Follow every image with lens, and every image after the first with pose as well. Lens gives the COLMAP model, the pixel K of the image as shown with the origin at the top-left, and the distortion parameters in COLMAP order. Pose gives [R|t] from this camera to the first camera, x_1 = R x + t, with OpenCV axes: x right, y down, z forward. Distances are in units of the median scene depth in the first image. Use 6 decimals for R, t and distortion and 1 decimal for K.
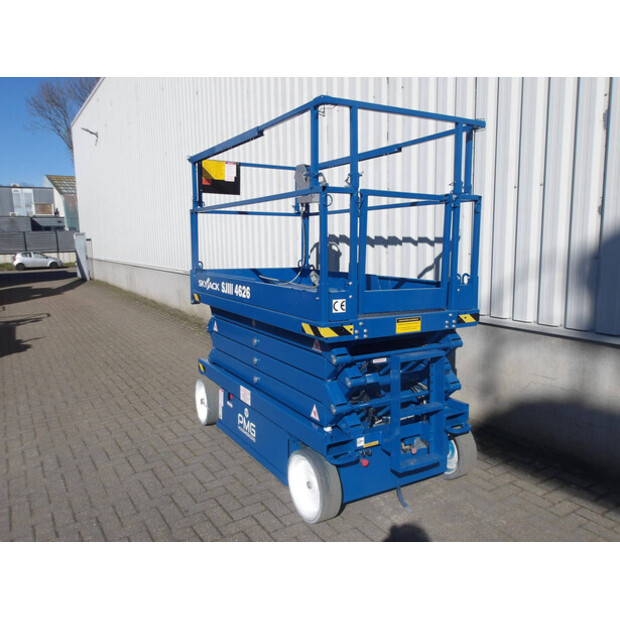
lens RADIAL K [[512.0, 0, 306.9], [0, 512.0, 306.8], [0, 0, 1]] dist [0.016073, -0.004355]
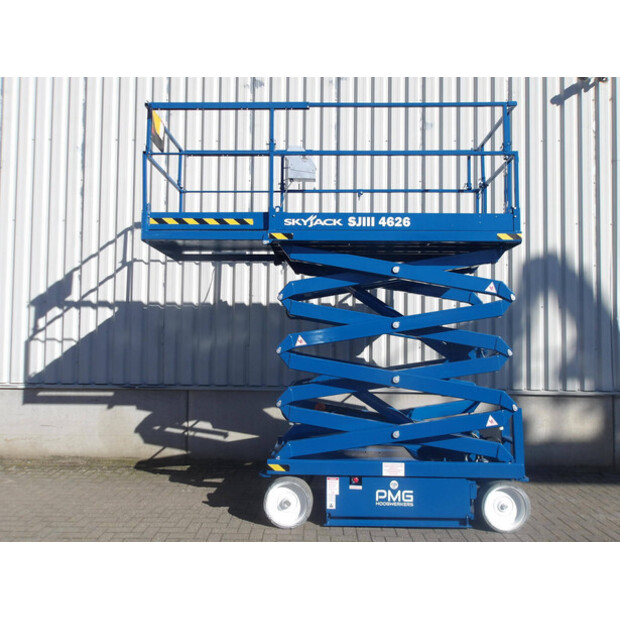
lens RADIAL K [[512.0, 0, 307.8], [0, 512.0, 313.6], [0, 0, 1]] dist [0.016073, -0.004355]
pose [[0.510288, 0.058330, 0.858023, -1.213623], [0.101248, 0.986684, -0.127292, 0.307319], [-0.854023, 0.151828, 0.497587, 0.565571]]
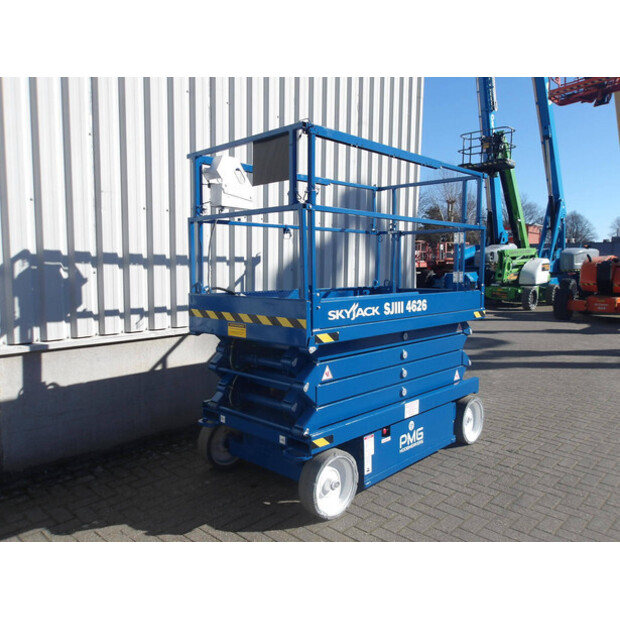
lens RADIAL K [[512.0, 0, 308.3], [0, 512.0, 314.2], [0, 0, 1]] dist [0.016073, -0.004355]
pose [[-0.278332, -0.084387, 0.956771, -0.996924], [0.126280, 0.984271, 0.123548, -0.159216], [-0.952147, 0.155208, -0.263298, 1.402858]]
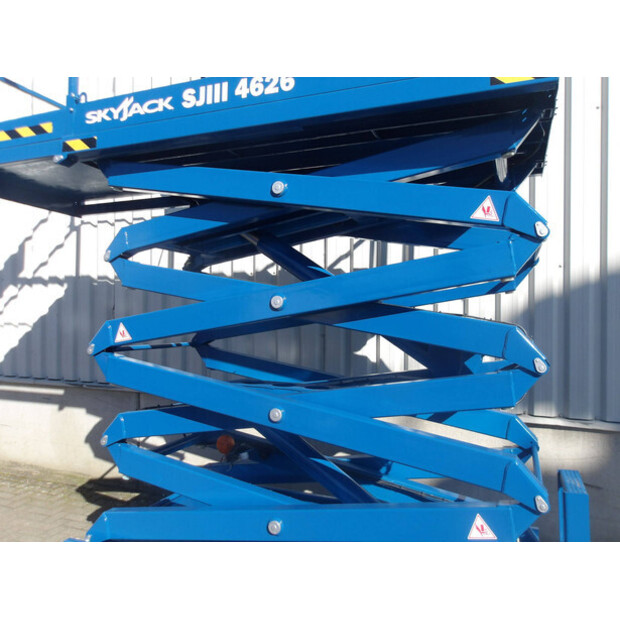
lens RADIAL K [[512.0, 0, 307.2], [0, 512.0, 312.6], [0, 0, 1]] dist [0.016073, -0.004355]
pose [[0.788466, 0.021304, 0.614709, -0.420374], [0.066664, 0.990553, -0.119837, 0.285727], [-0.611455, 0.135466, 0.779597, 0.518392]]
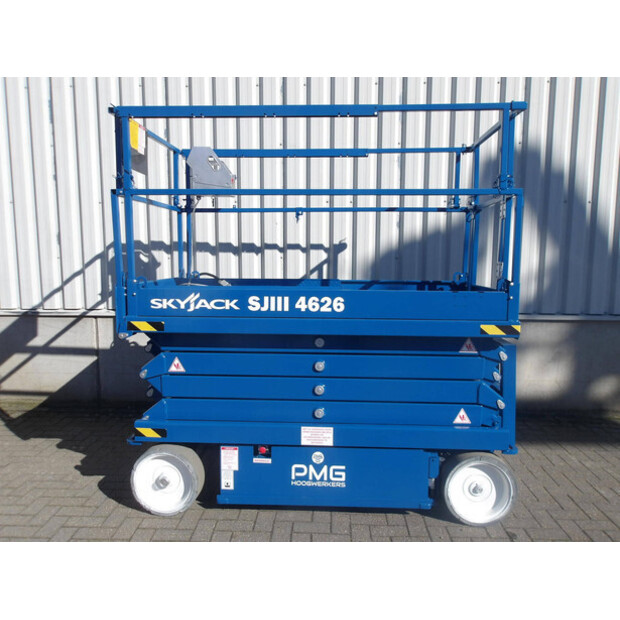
lens RADIAL K [[512.0, 0, 312.8], [0, 512.0, 311.4], [0, 0, 1]] dist [0.016073, -0.004355]
pose [[0.550606, -0.084119, 0.830516, -0.747992], [0.101195, 0.994298, 0.033618, -0.044422], [-0.828609, 0.065534, 0.555979, 0.540440]]
